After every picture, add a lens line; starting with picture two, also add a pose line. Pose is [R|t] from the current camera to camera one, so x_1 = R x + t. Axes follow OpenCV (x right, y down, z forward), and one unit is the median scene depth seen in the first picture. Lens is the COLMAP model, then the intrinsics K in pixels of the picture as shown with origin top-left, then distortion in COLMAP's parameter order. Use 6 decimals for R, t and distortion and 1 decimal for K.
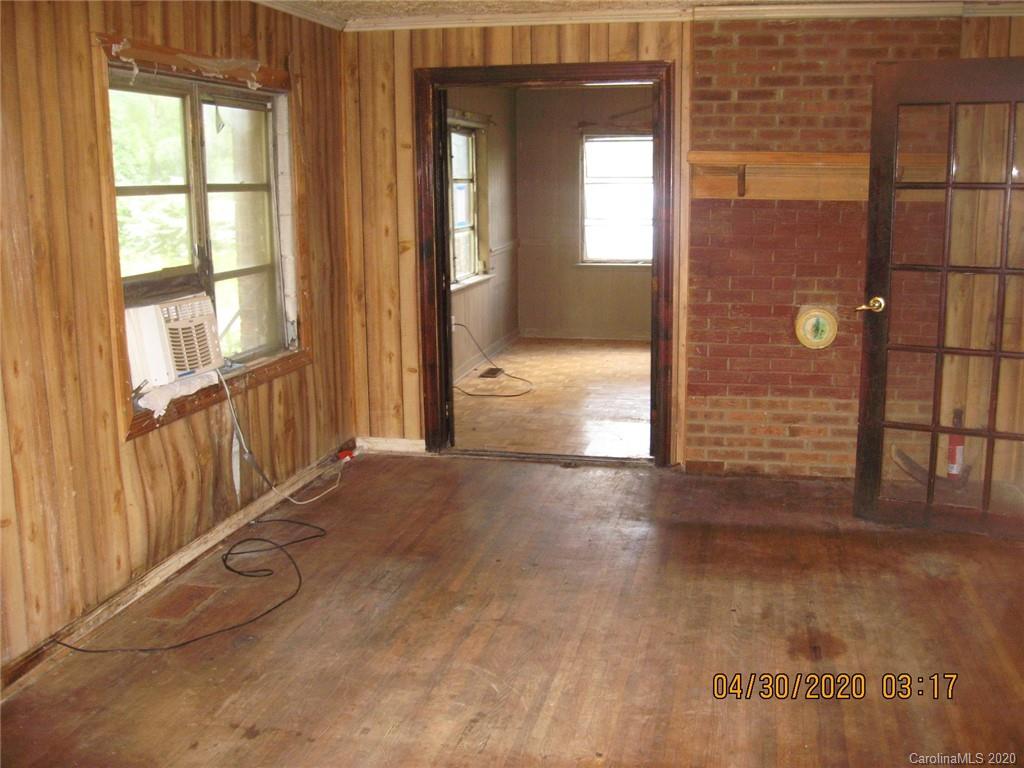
lens RADIAL K [[1110.5, 0, 512.6], [0, 1110.5, 383.8], [0, 0, 1]] dist [-0.091416, 0.000000]
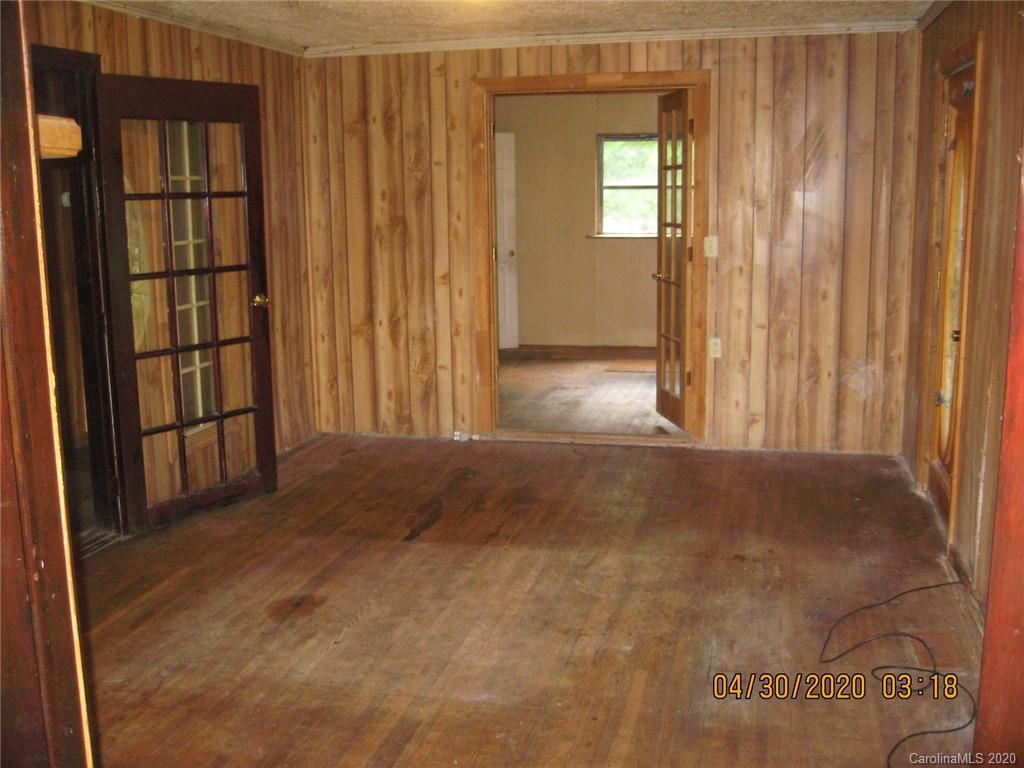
lens RADIAL K [[1110.5, 0, 511.6], [0, 1110.5, 385.1], [0, 0, 1]] dist [-0.091416, 0.000000]
pose [[-0.999673, 0.017477, 0.018661, 0.029696], [0.023017, 0.932960, 0.359242, -0.365864], [-0.011132, 0.359554, -0.933058, 1.940069]]
